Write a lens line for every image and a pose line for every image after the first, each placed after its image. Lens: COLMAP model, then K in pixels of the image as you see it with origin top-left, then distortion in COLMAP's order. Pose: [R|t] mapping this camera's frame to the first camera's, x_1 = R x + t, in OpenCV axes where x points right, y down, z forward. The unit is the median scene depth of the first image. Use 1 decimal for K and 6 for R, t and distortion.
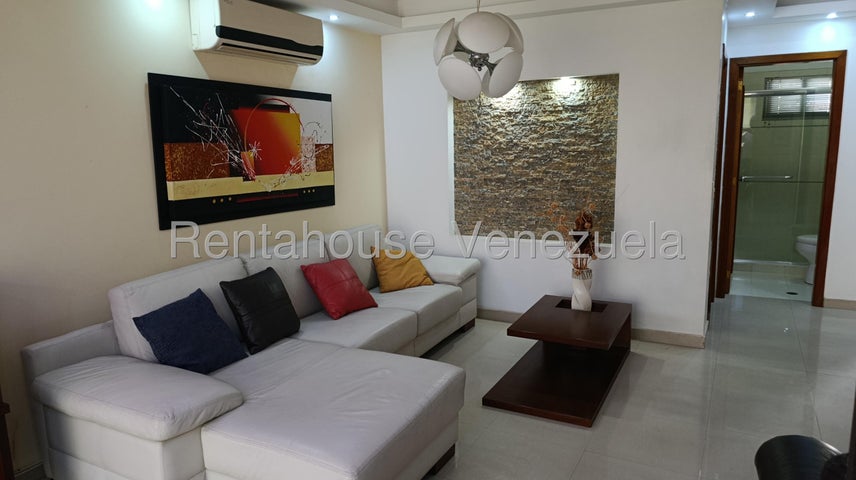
lens RADIAL K [[581.7, 0, 437.7], [0, 581.7, 241.0], [0, 0, 1]] dist [0.035625, -0.043693]
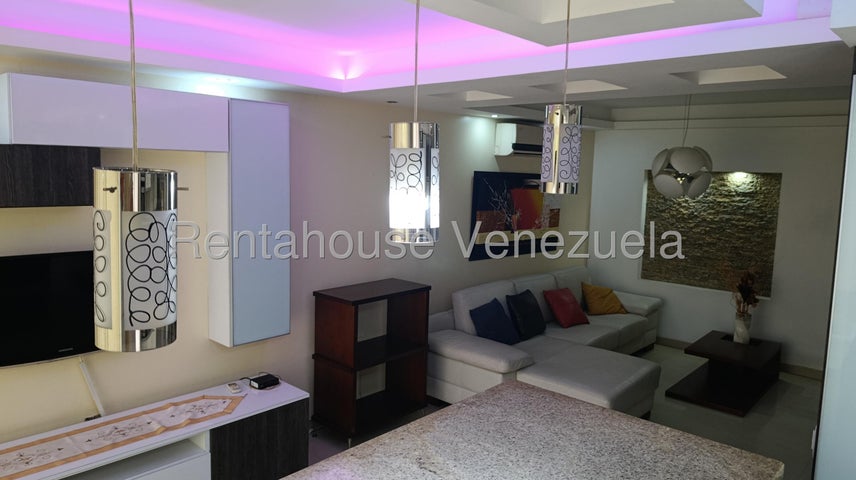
lens RADIAL K [[581.7, 0, 444.4], [0, 581.7, 234.6], [0, 0, 1]] dist [0.035625, -0.043693]
pose [[0.968194, 0.074261, -0.238927, -0.120099], [-0.089178, 0.994645, -0.052229, -0.001573], [0.233769, 0.071875, 0.969632, -0.518446]]
